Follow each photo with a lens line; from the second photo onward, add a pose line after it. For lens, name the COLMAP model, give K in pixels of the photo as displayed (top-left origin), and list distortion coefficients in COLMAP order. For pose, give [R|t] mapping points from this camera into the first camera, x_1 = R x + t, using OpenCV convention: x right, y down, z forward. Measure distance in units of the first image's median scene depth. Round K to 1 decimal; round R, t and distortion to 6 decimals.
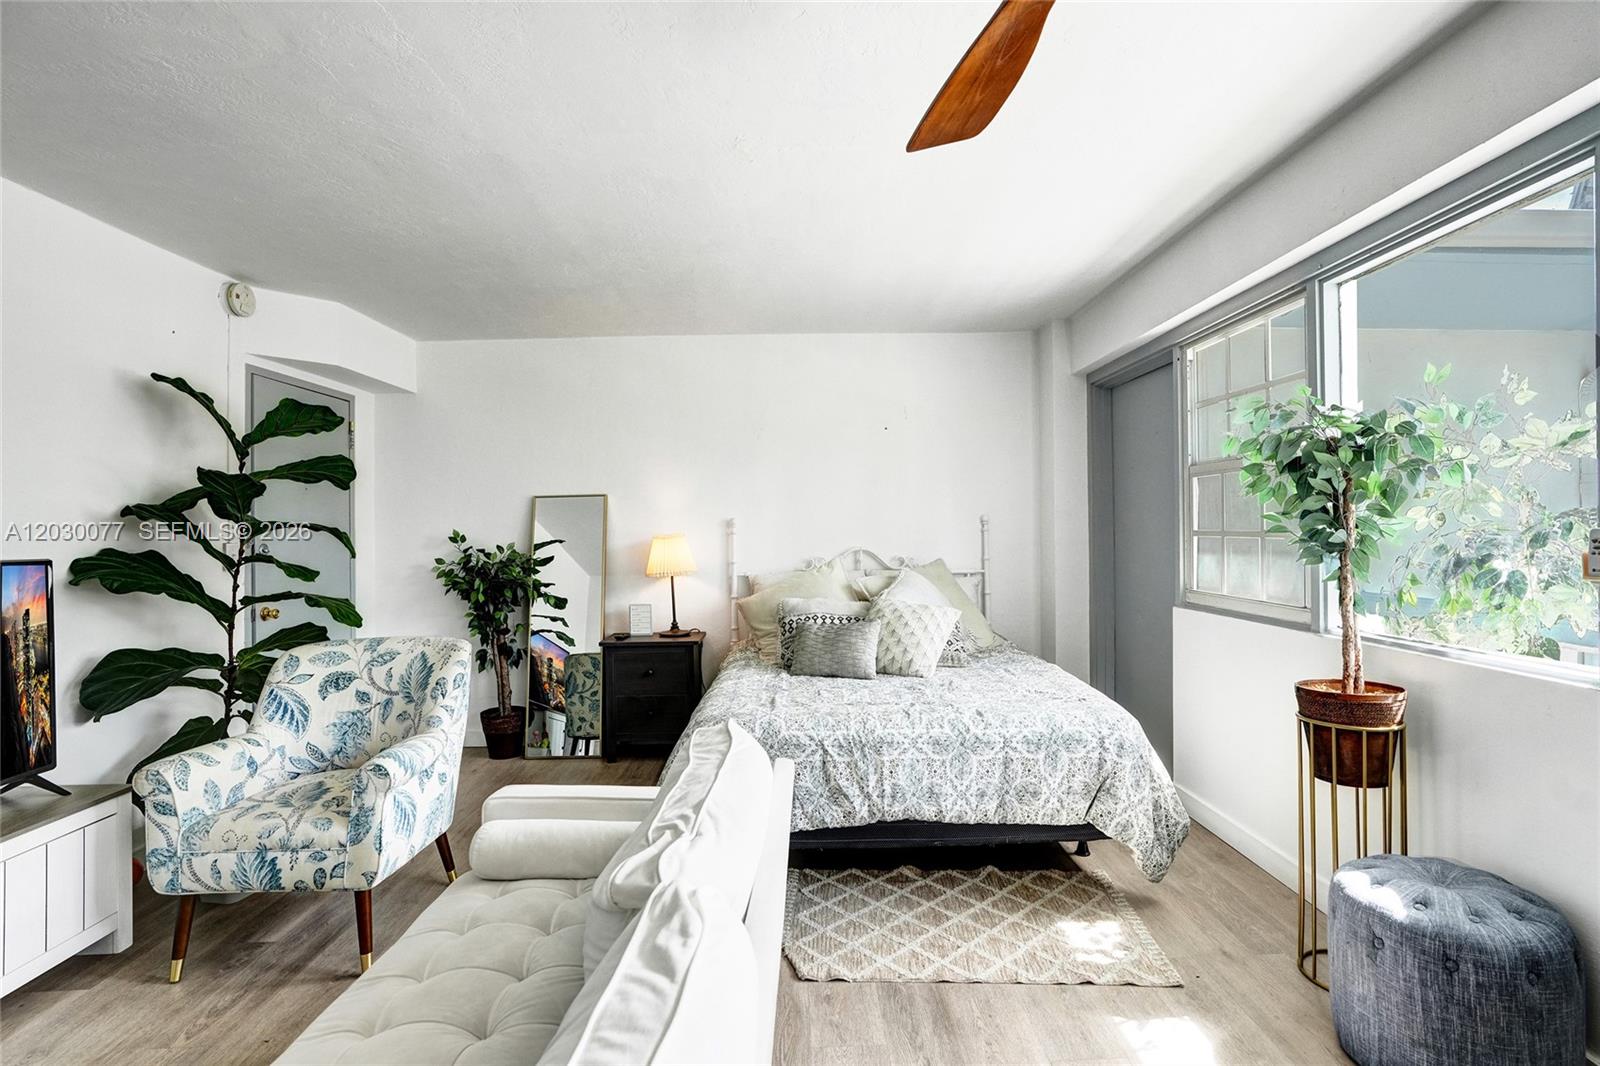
lens RADIAL K [[784.7, 0, 821.6], [0, 784.7, 540.0], [0, 0, 1]] dist [-0.057960, 0.029765]
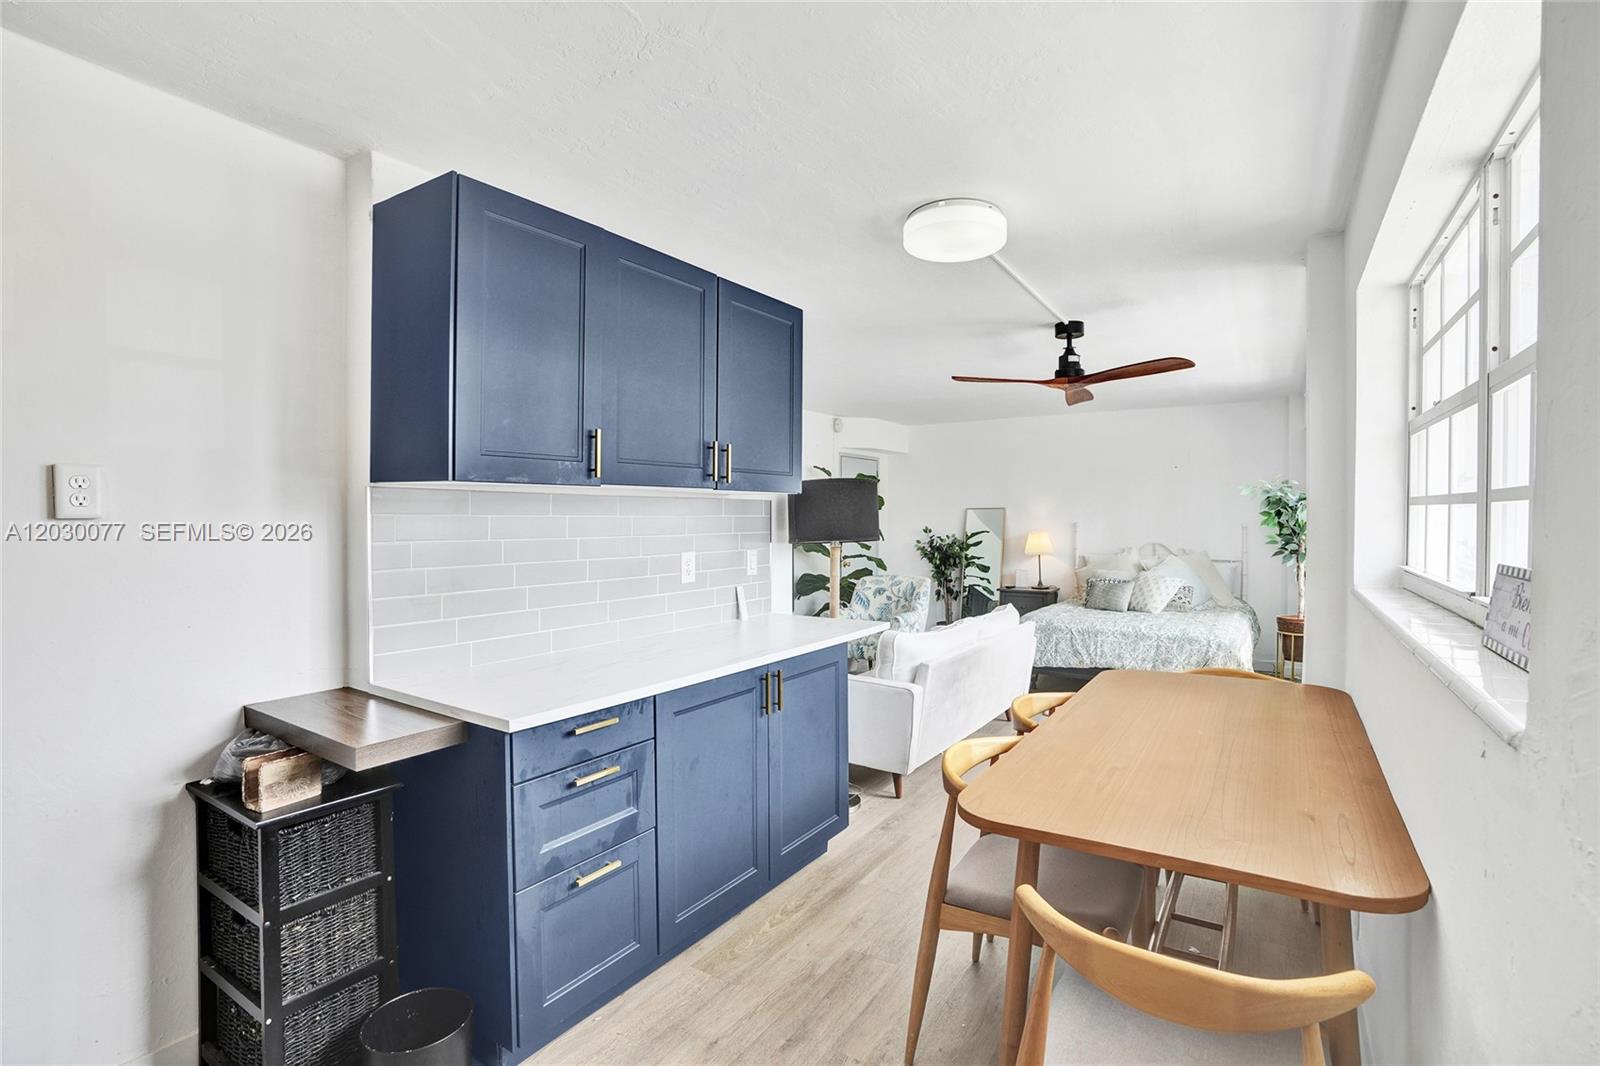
lens RADIAL K [[753.8, 0, 805.8], [0, 753.8, 529.7], [0, 0, 1]] dist [-0.056699, 0.028561]
pose [[0.822414, 0.022612, -0.568440, 0.543595], [-0.015060, 0.999725, 0.017980, -0.053386], [0.568690, -0.006227, 0.822528, -1.118297]]
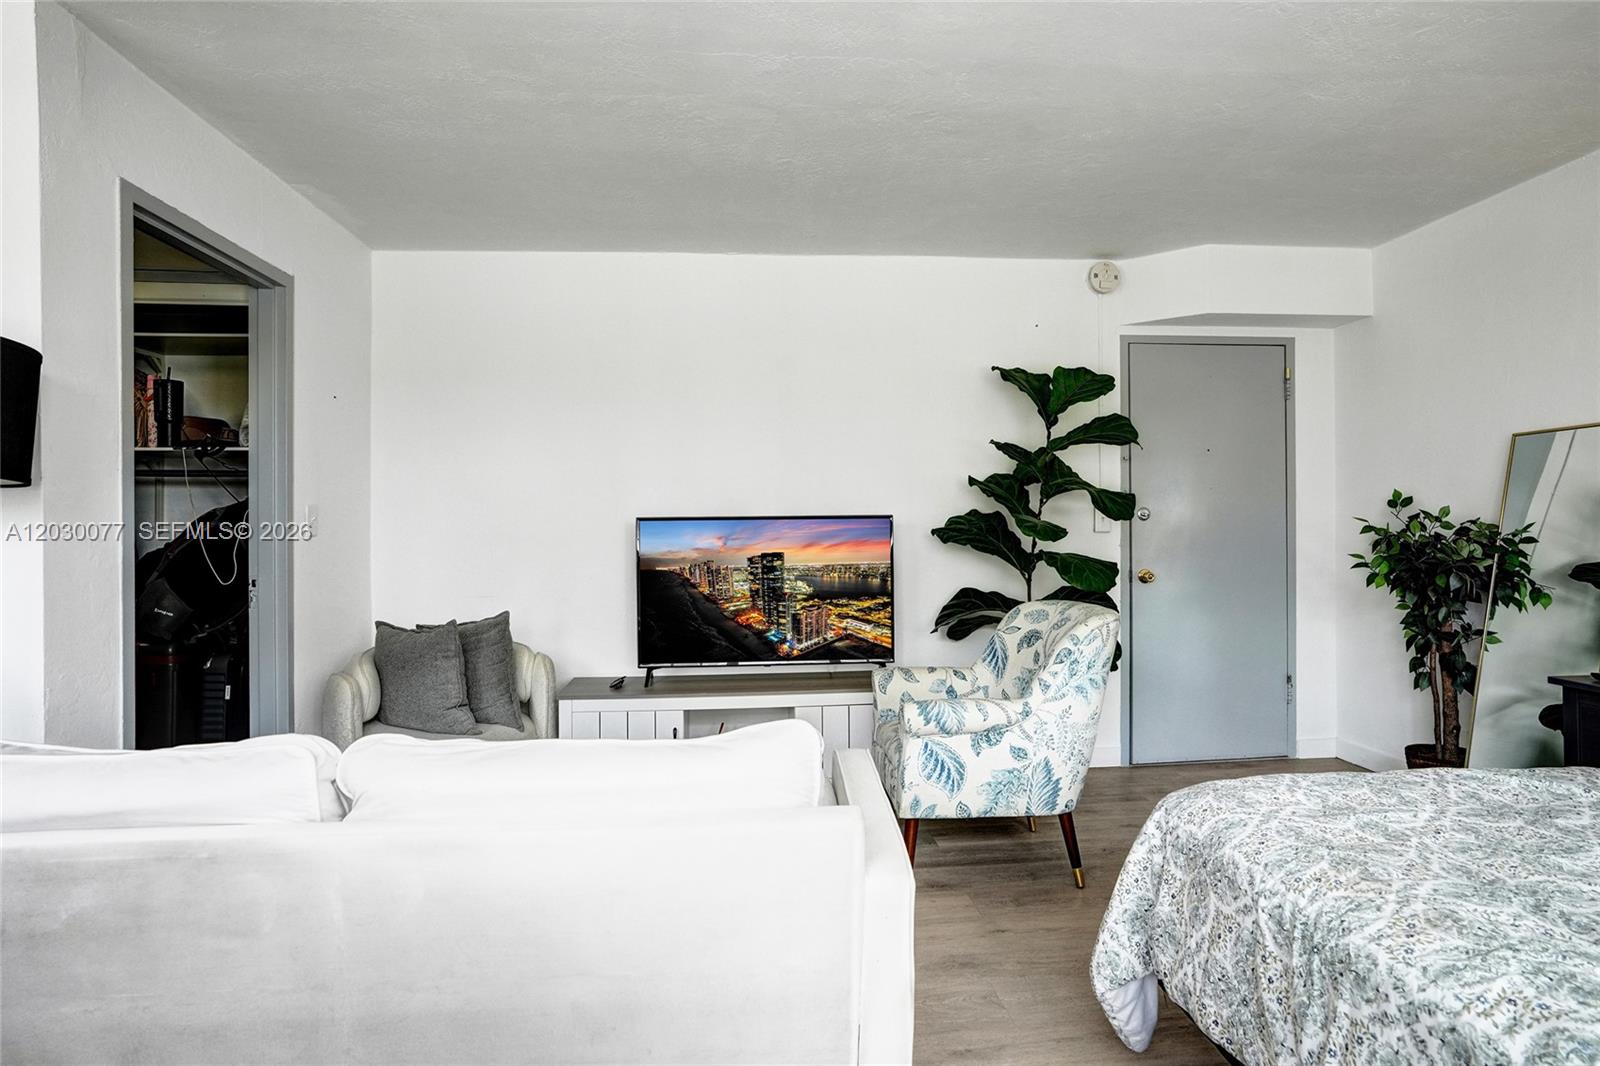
lens RADIAL K [[801.4, 0, 746.1], [0, 801.4, 521.9], [0, 0, 1]] dist [-0.001761, -0.000067]
pose [[0.033694, 0.010363, -0.999378, 0.420485], [-0.003433, 0.999942, 0.010253, 0.019510], [0.999426, 0.003085, 0.033727, 0.581432]]
